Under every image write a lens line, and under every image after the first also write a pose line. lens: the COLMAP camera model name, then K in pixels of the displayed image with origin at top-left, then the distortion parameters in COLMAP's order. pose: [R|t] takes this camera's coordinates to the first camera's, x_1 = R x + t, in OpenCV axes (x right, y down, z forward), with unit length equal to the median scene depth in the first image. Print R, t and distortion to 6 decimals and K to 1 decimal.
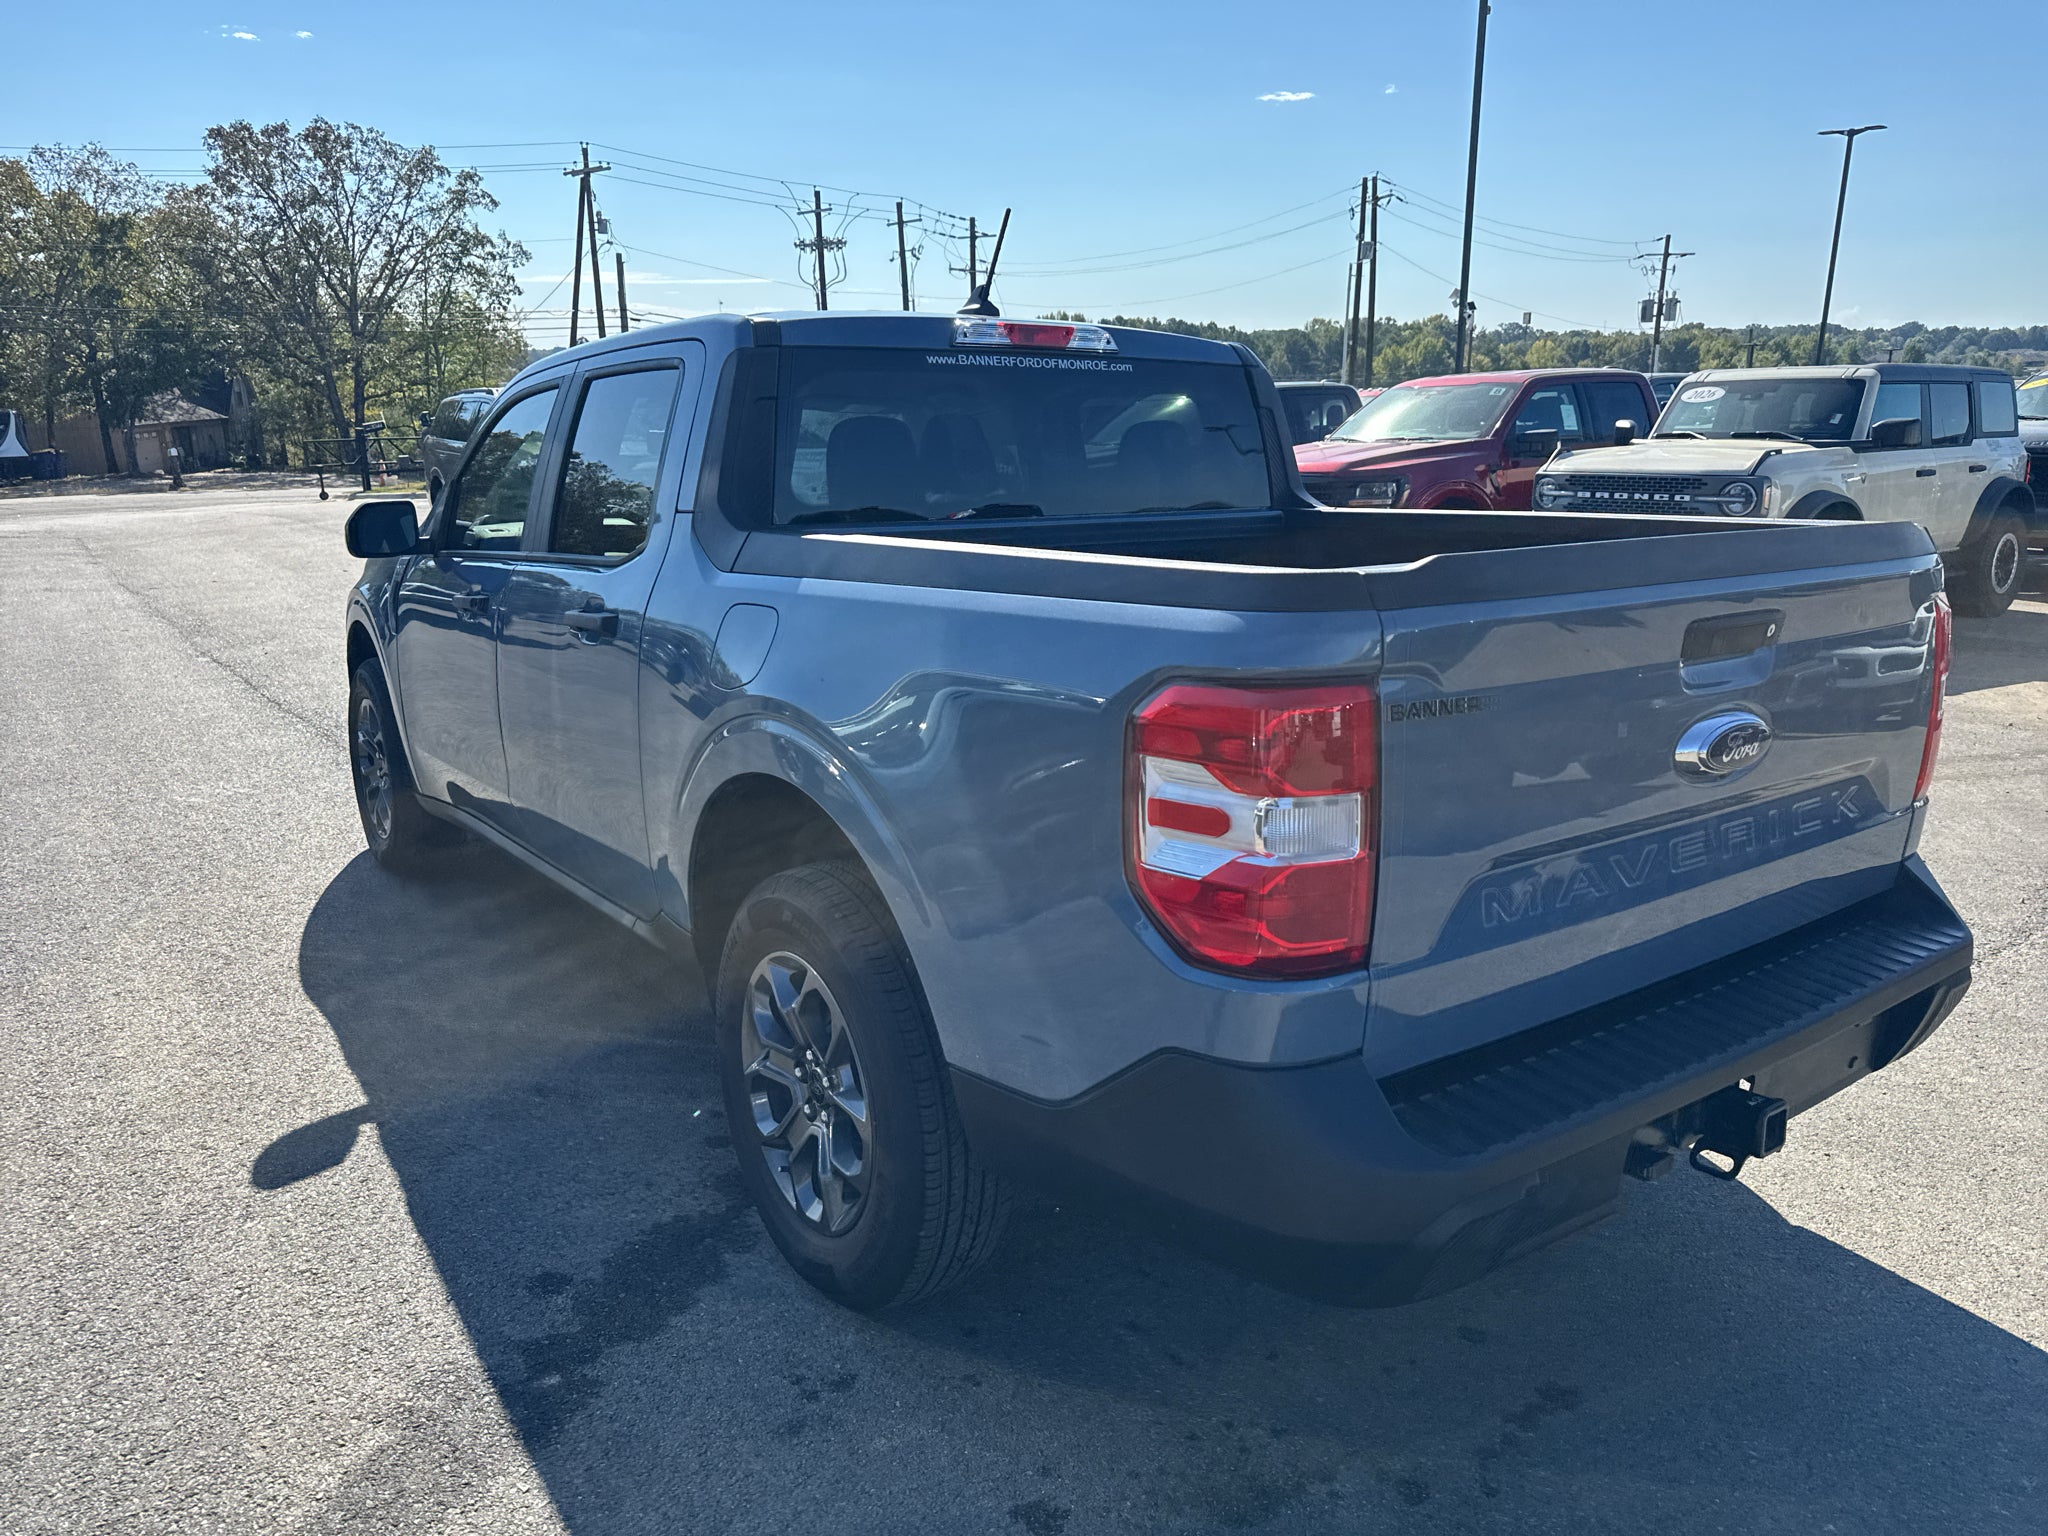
lens RADIAL K [[1437.9, 0, 1016.1], [0, 1437.9, 756.7], [0, 0, 1]] dist [0.020969, -0.028255]
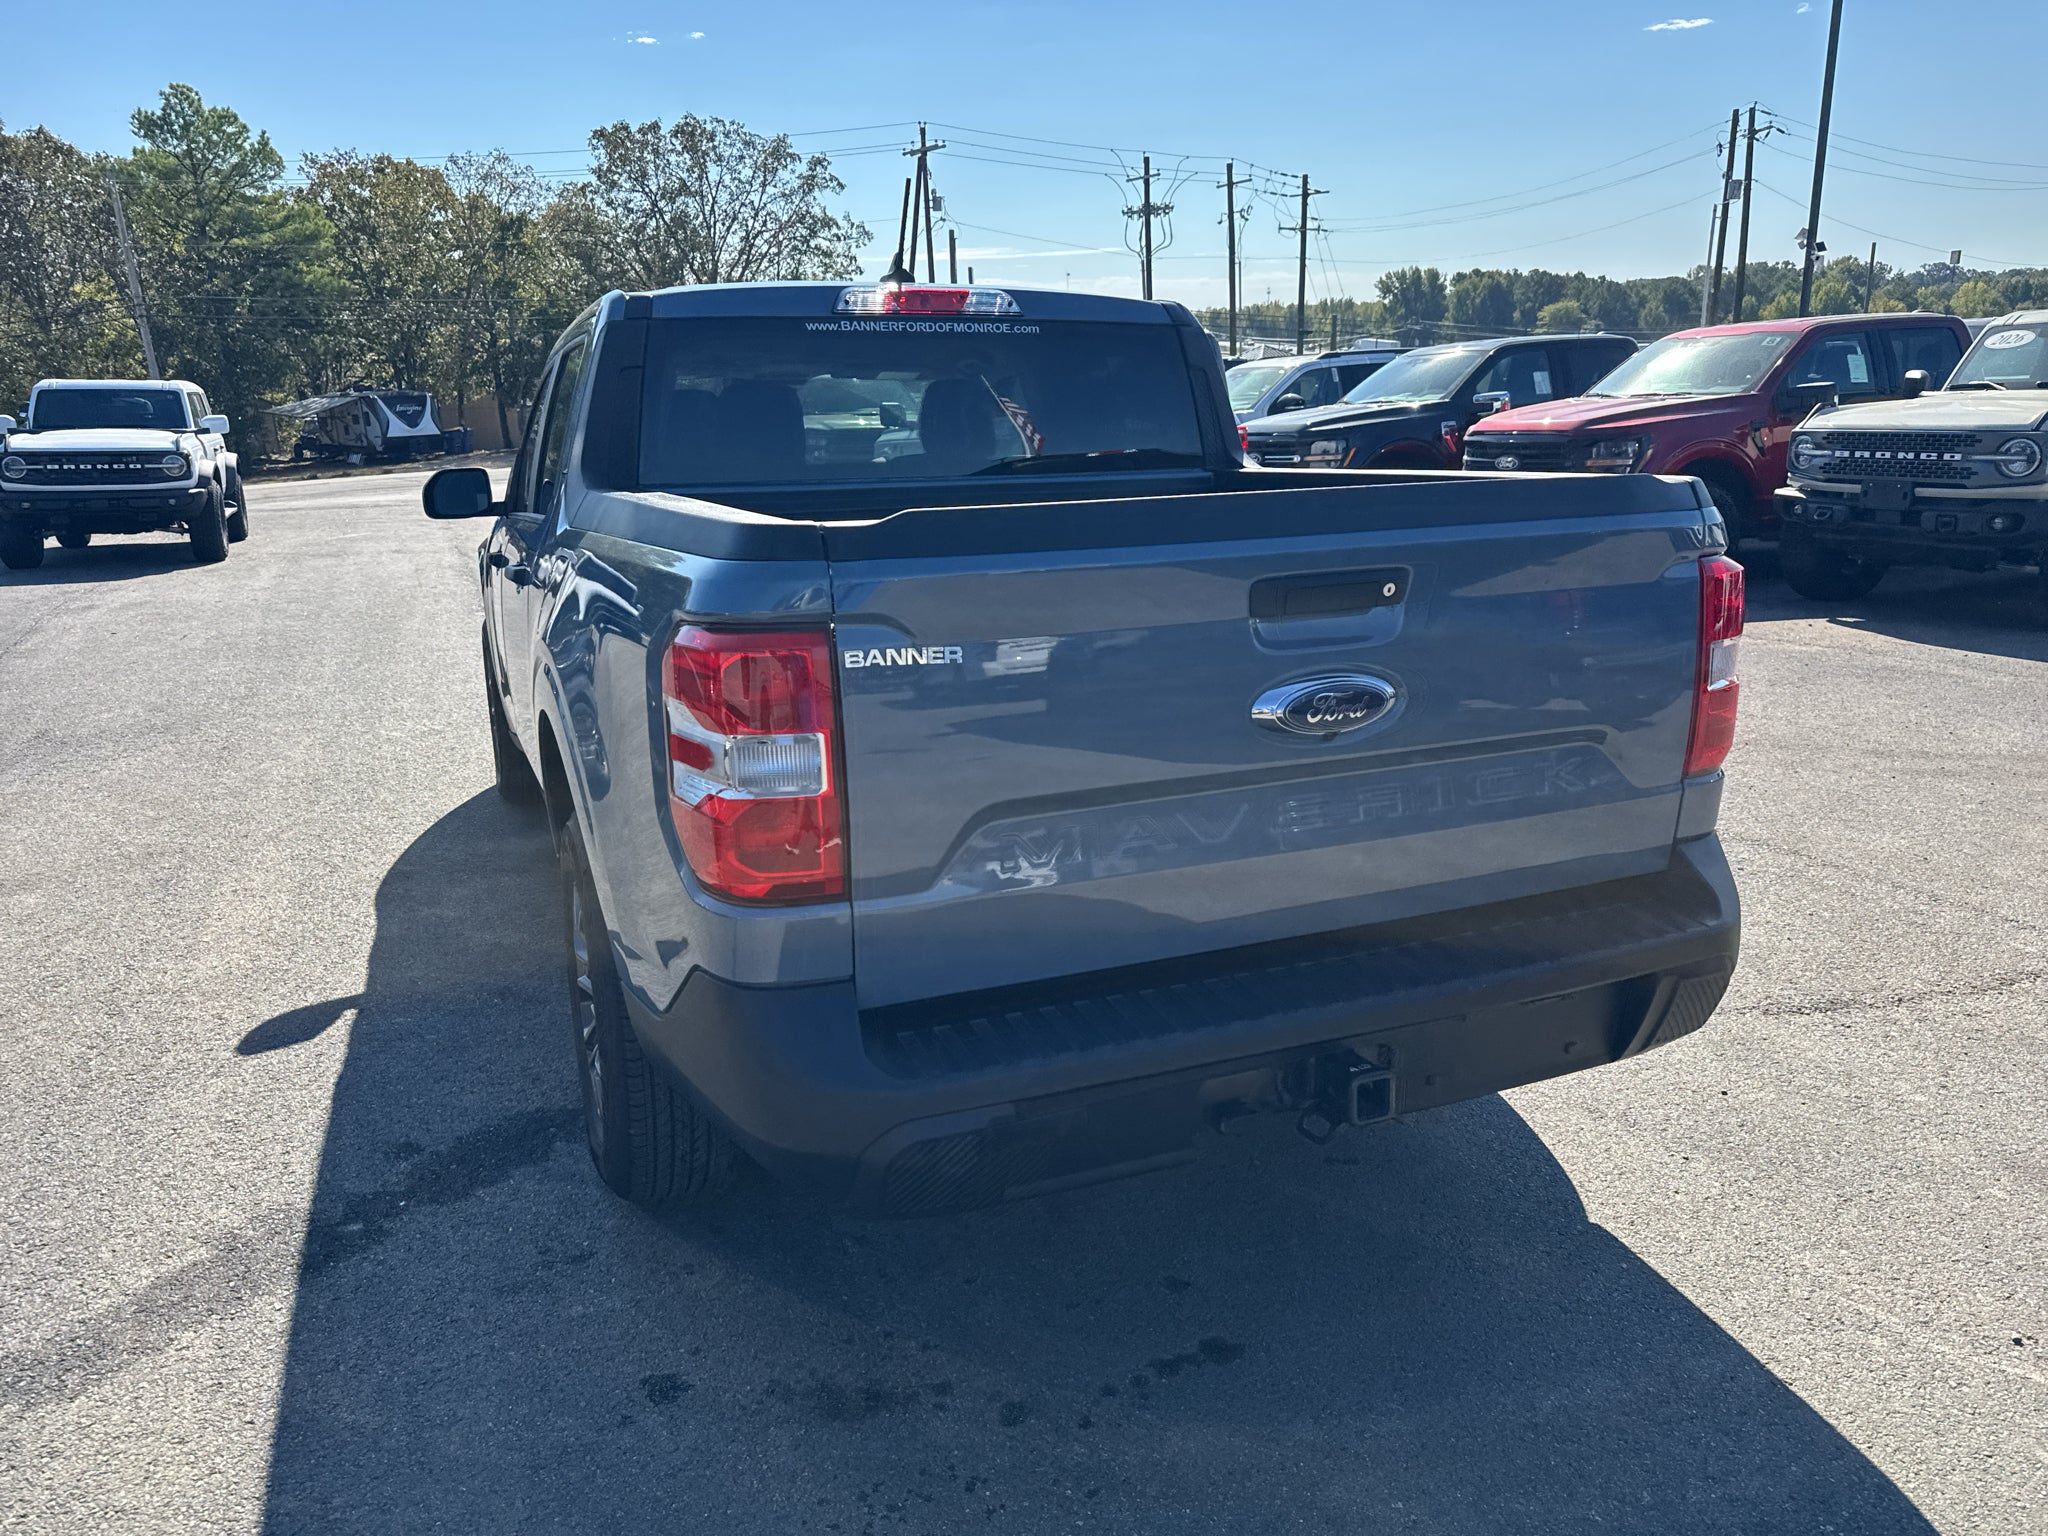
lens RADIAL K [[1437.9, 0, 1016.1], [0, 1437.9, 761.7], [0, 0, 1]] dist [0.020969, -0.028255]
pose [[0.974009, 0.038086, -0.223284, 0.162211], [-0.032600, 0.999070, 0.028204, 0.003492], [0.224151, -0.020192, 0.974345, -0.000129]]
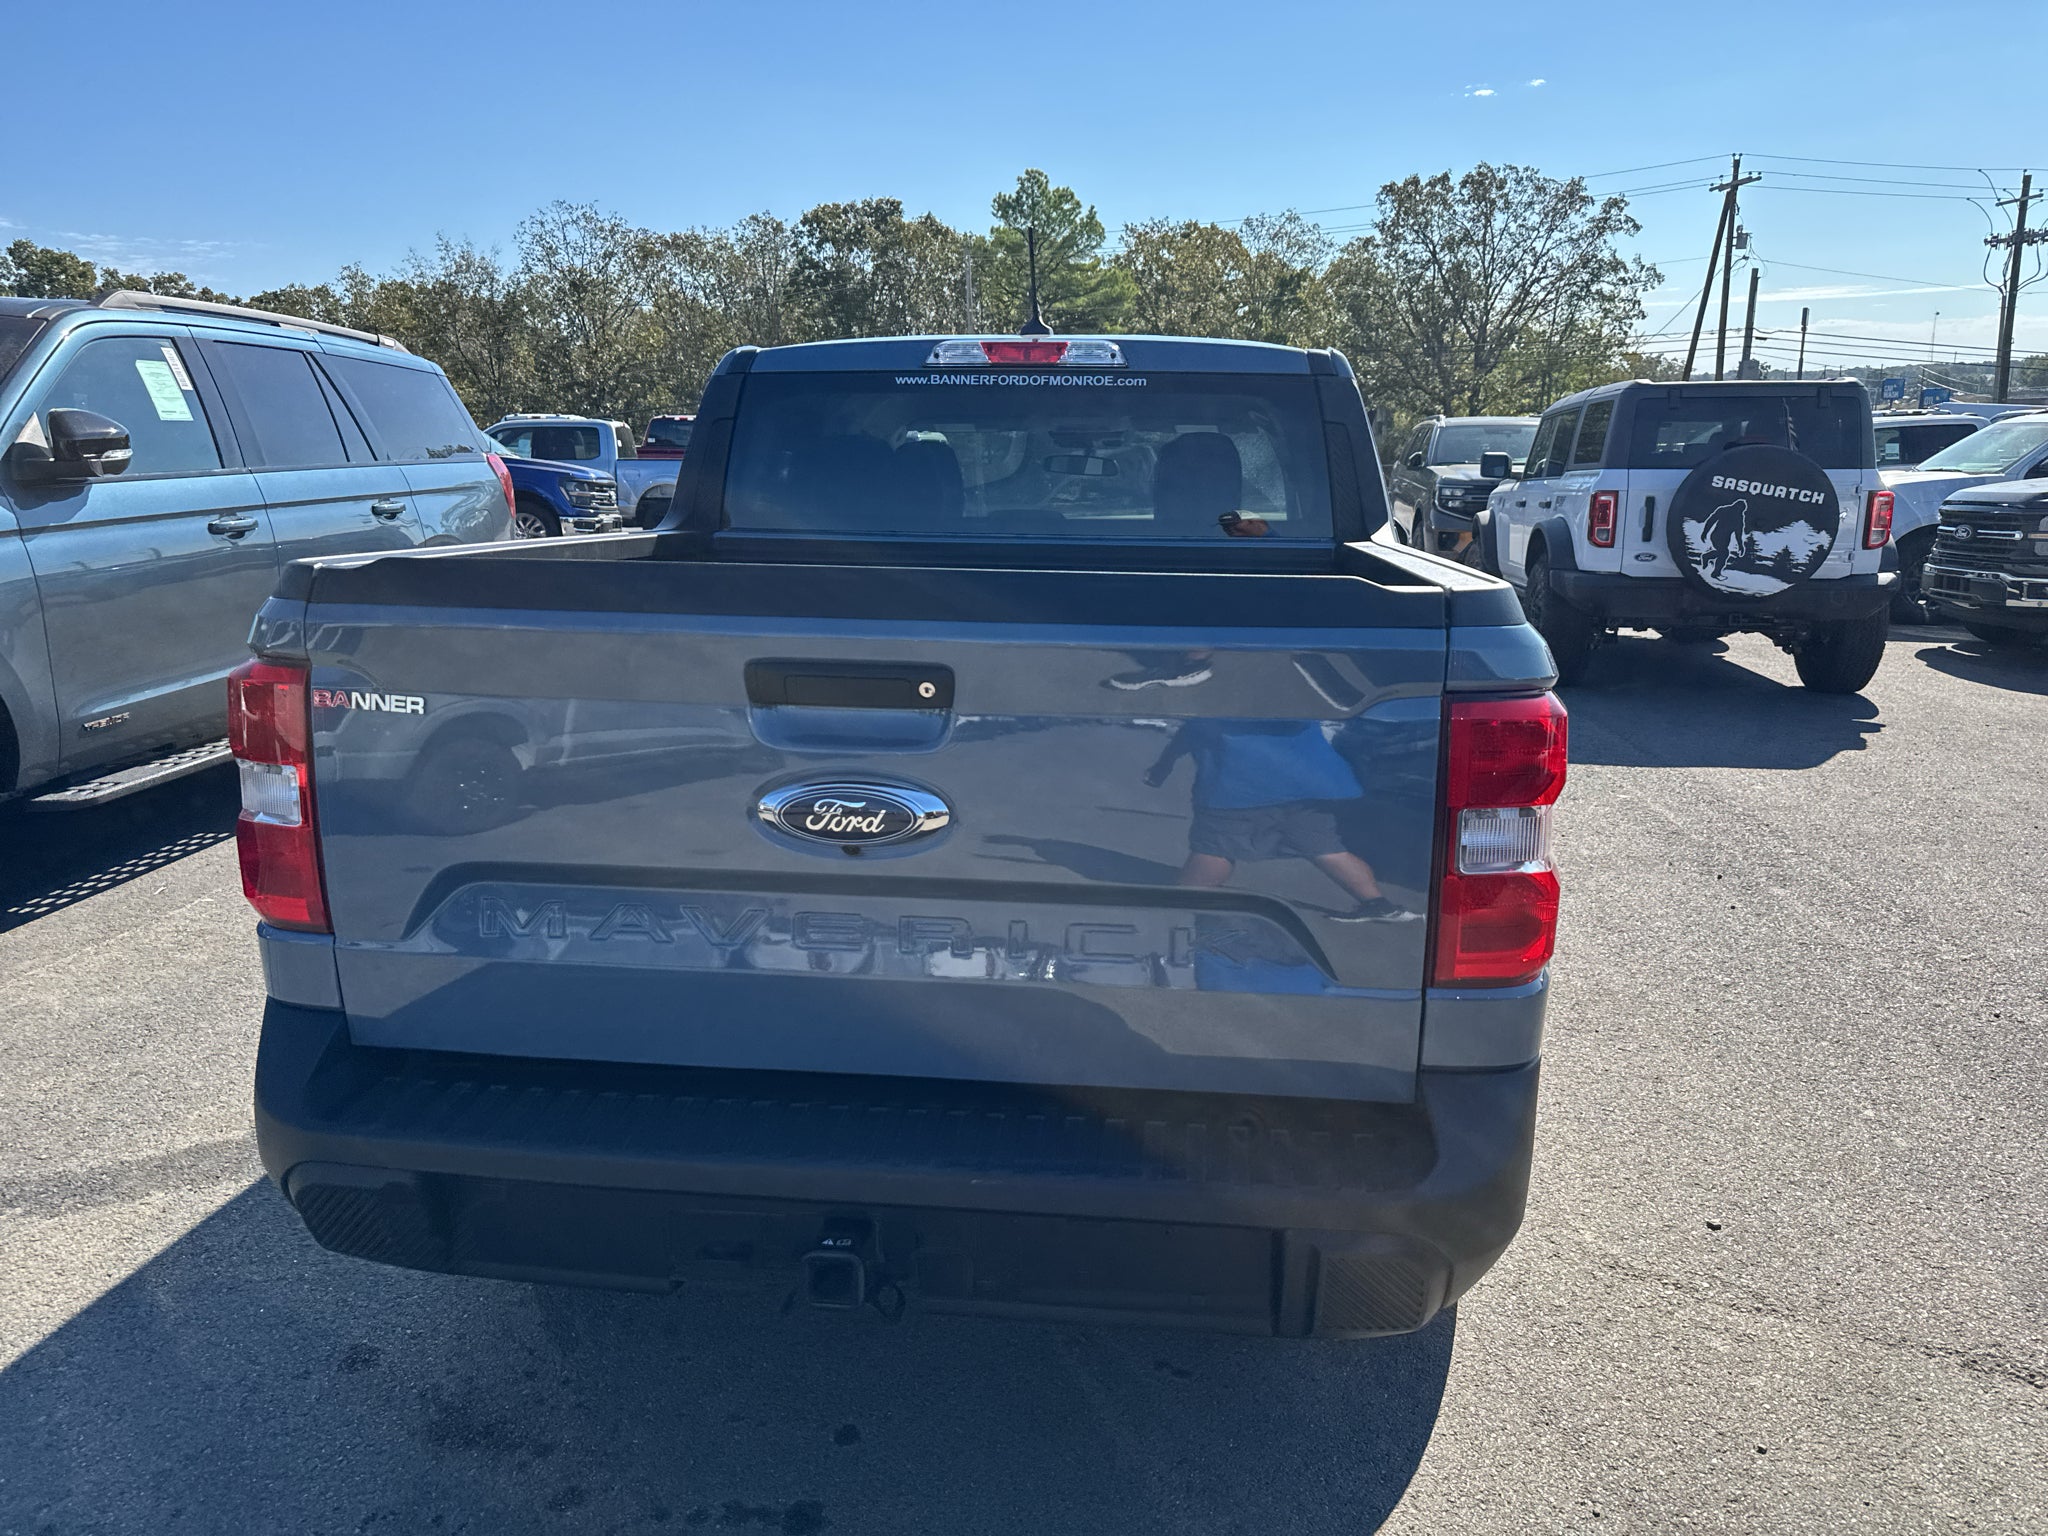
lens RADIAL K [[1437.9, 0, 1015.6], [0, 1437.9, 751.9], [0, 0, 1]] dist [0.020969, -0.028255]
pose [[0.737758, 0.141029, -0.660169, 0.359032], [-0.154855, 0.987212, 0.037838, -0.028747], [0.657064, 0.074315, 0.750163, 0.136638]]
